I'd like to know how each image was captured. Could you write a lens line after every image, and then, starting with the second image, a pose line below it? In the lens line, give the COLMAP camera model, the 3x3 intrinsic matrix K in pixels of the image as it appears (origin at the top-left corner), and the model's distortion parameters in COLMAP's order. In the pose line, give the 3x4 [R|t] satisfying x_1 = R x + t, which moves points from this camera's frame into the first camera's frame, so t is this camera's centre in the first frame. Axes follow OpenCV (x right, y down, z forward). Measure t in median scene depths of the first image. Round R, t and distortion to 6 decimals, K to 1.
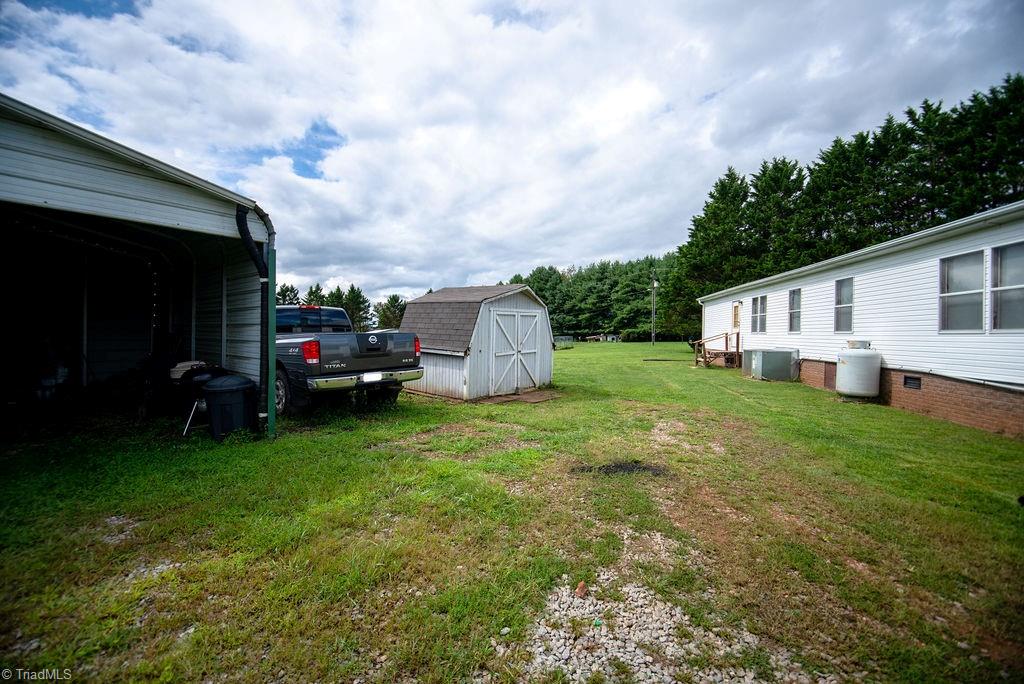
lens RADIAL K [[417.9, 0, 510.0], [0, 417.9, 343.5], [0, 0, 1]] dist [-0.012609, -0.001207]
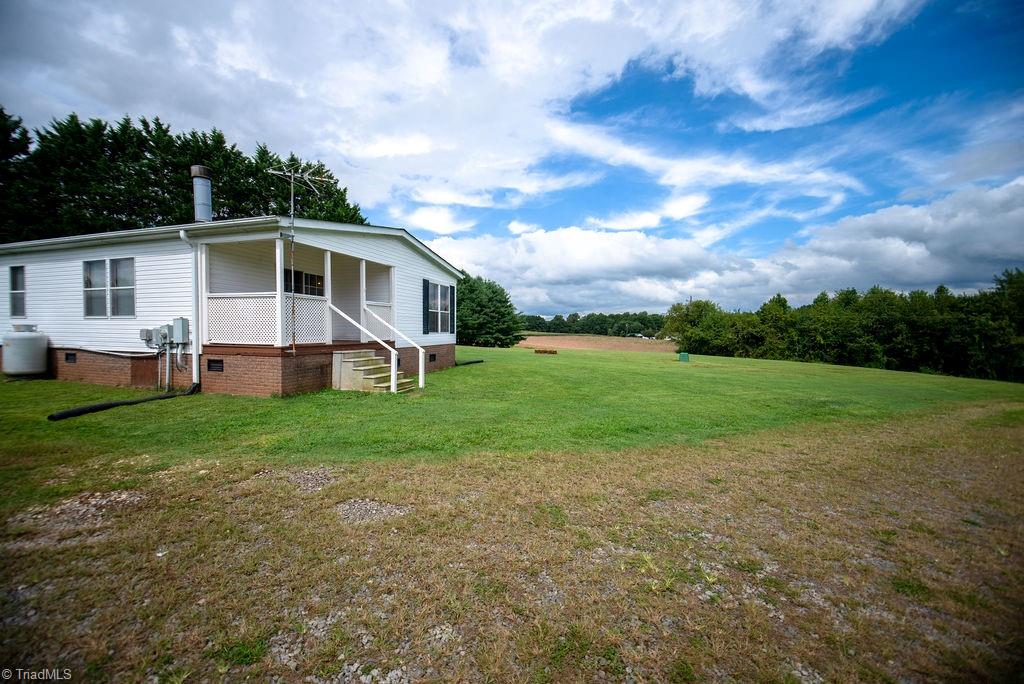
lens RADIAL K [[417.9, 0, 510.4], [0, 417.9, 333.9], [0, 0, 1]] dist [-0.012609, -0.001207]
pose [[0.148540, -0.031392, 0.988408, -0.023120], [0.015241, 0.999450, 0.029452, 0.002811], [-0.988789, 0.010690, 0.148937, -0.222535]]
